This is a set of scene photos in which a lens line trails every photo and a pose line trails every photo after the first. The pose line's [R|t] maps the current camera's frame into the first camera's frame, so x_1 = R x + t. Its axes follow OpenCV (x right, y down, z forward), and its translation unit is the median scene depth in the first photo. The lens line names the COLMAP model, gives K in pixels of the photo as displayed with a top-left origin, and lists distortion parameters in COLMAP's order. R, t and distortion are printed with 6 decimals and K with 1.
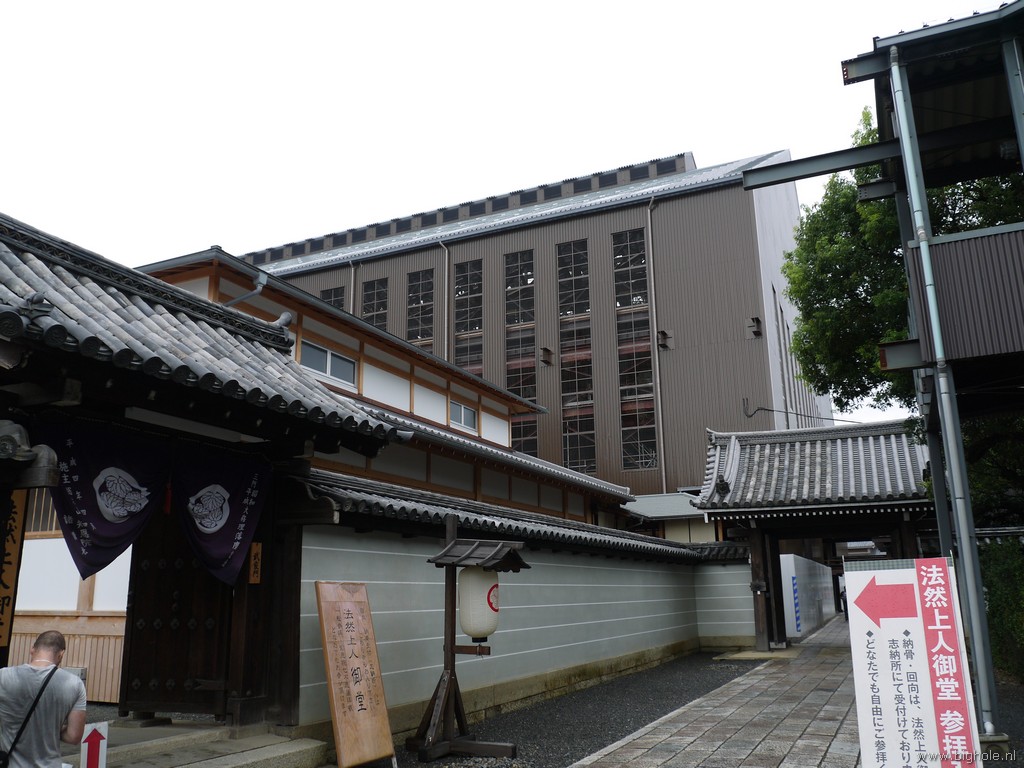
lens RADIAL K [[840.8, 0, 512.0], [0, 840.8, 384.0], [0, 0, 1]] dist [-0.029807, 0.000029]
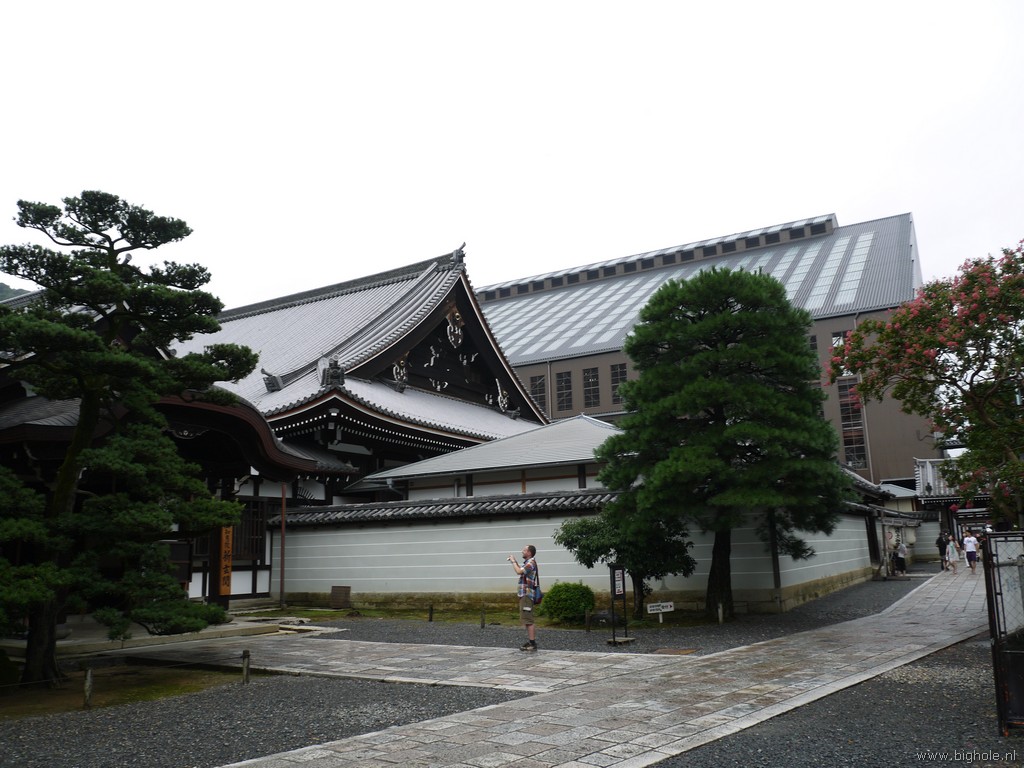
lens RADIAL K [[840.8, 0, 512.0], [0, 840.8, 384.0], [0, 0, 1]] dist [-0.029807, 0.000029]
pose [[0.996068, -0.031827, -0.082677, -0.426317], [0.035937, 0.998166, 0.048710, -0.193624], [0.080975, -0.051489, 0.995385, -0.829954]]
